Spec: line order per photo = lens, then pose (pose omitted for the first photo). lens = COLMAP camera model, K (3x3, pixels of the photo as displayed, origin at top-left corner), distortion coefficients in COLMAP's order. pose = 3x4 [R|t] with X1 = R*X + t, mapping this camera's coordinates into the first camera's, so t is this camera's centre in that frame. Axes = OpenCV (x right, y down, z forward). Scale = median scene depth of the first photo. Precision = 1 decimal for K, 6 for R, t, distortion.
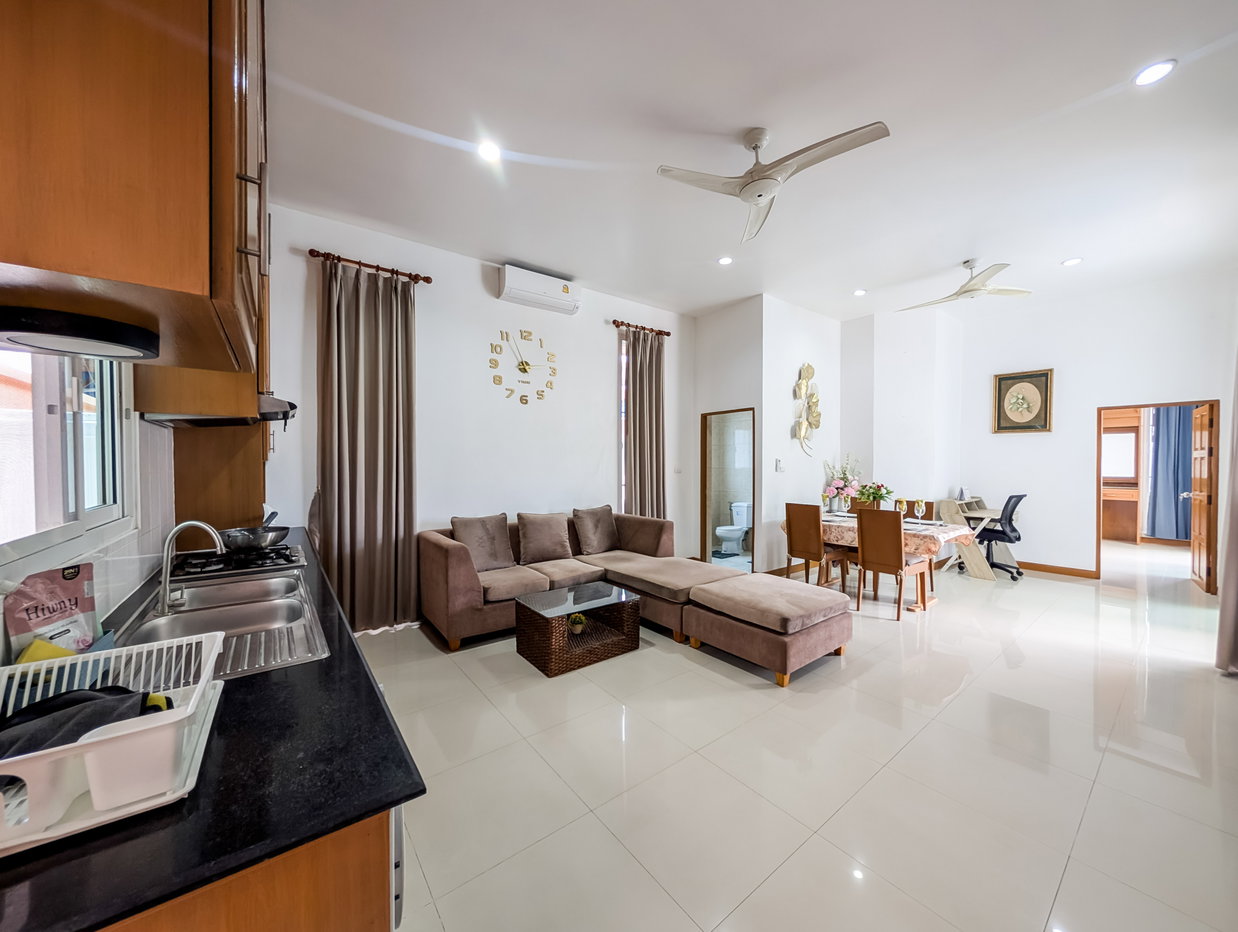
lens RADIAL K [[455.5, 0, 623.5], [0, 455.5, 467.1], [0, 0, 1]] dist [0.000162, 0.000289]
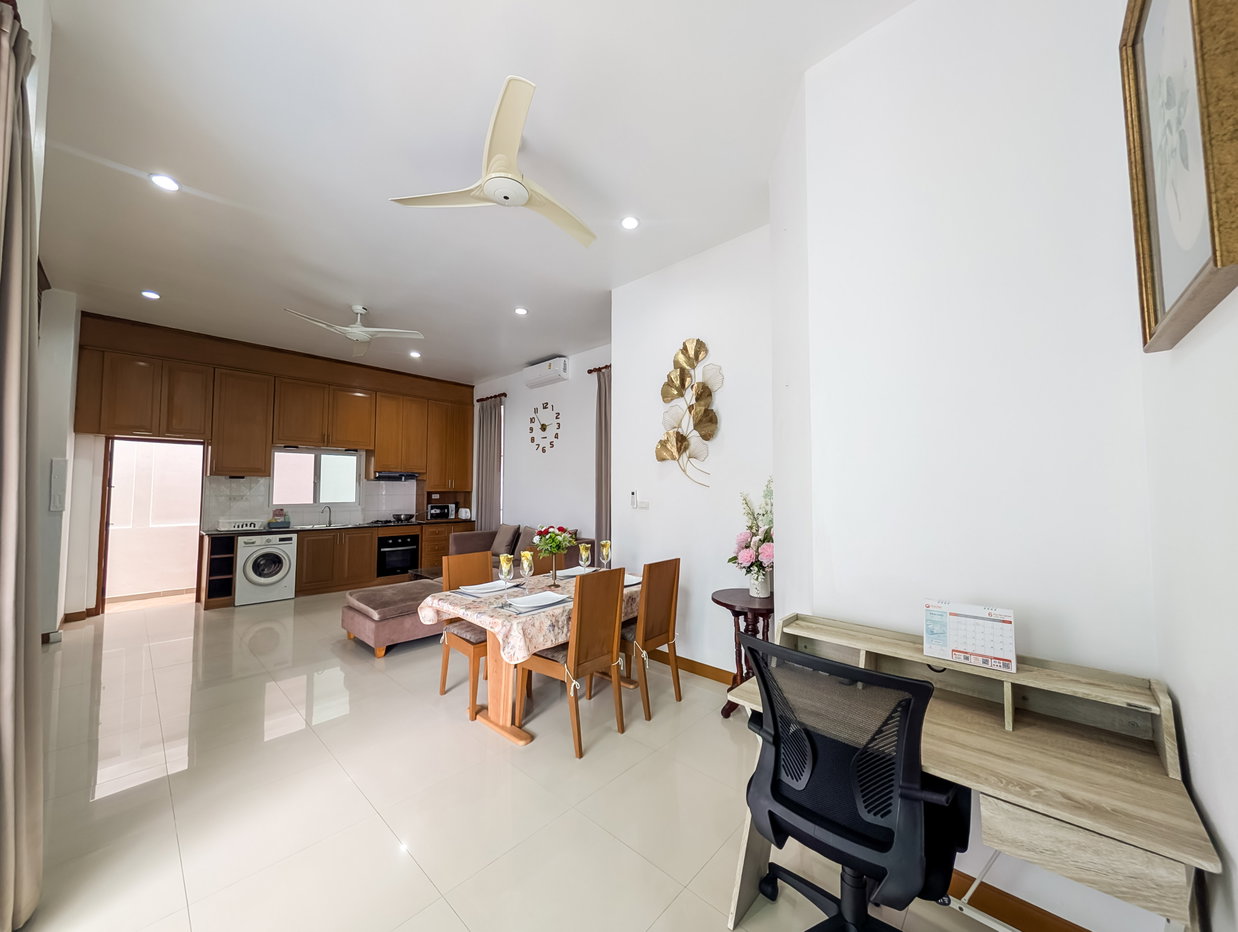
lens RADIAL K [[455.5, 0, 608.0], [0, 455.5, 464.7], [0, 0, 1]] dist [0.000162, 0.000289]
pose [[0.140972, -0.054385, -0.988519, 1.058158], [-0.014974, 0.998259, -0.057056, -0.017118], [0.989900, 0.022845, 0.139912, 0.848441]]
